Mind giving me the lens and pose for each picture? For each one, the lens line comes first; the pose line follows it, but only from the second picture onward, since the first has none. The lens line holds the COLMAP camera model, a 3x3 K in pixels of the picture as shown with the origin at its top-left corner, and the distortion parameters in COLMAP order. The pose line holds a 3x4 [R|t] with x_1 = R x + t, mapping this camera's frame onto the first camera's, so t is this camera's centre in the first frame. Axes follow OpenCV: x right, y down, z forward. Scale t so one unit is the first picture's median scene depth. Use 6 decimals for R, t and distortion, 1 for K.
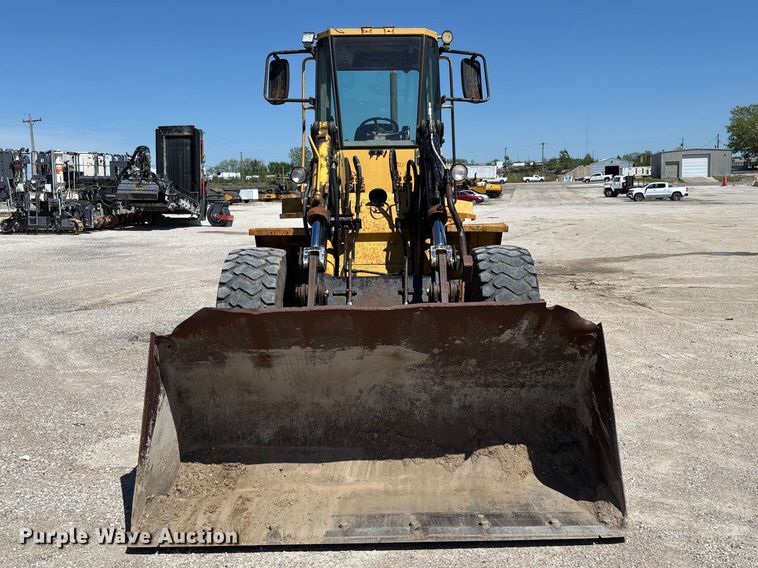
lens RADIAL K [[787.0, 0, 379.0], [0, 787.0, 284.0], [0, 0, 1]] dist [0.050899, -0.017967]
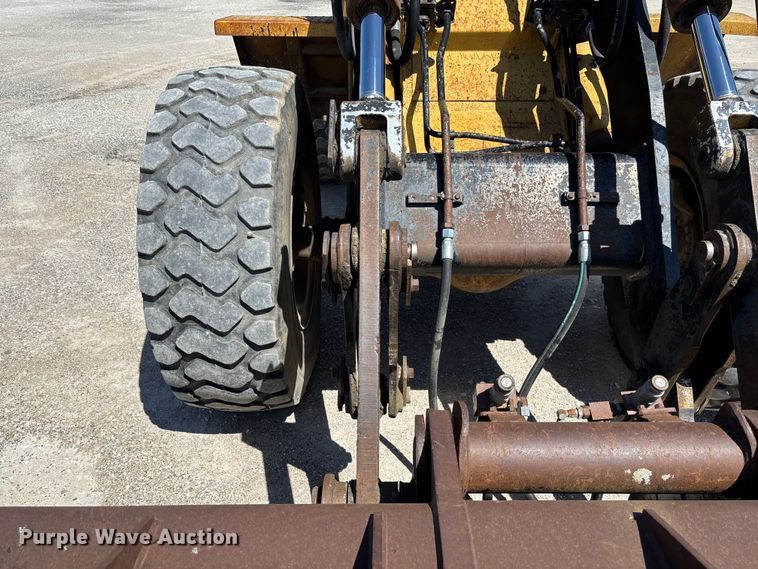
lens RADIAL K [[588.8, 0, 376.0], [0, 588.8, 289.0], [0, 0, 1]] dist [0.031481, -0.010107]
pose [[0.999973, 0.007270, 0.001107, -0.066828], [-0.007131, 0.922025, 0.387065, -0.059856], [0.001793, -0.387063, 0.922052, 0.610163]]
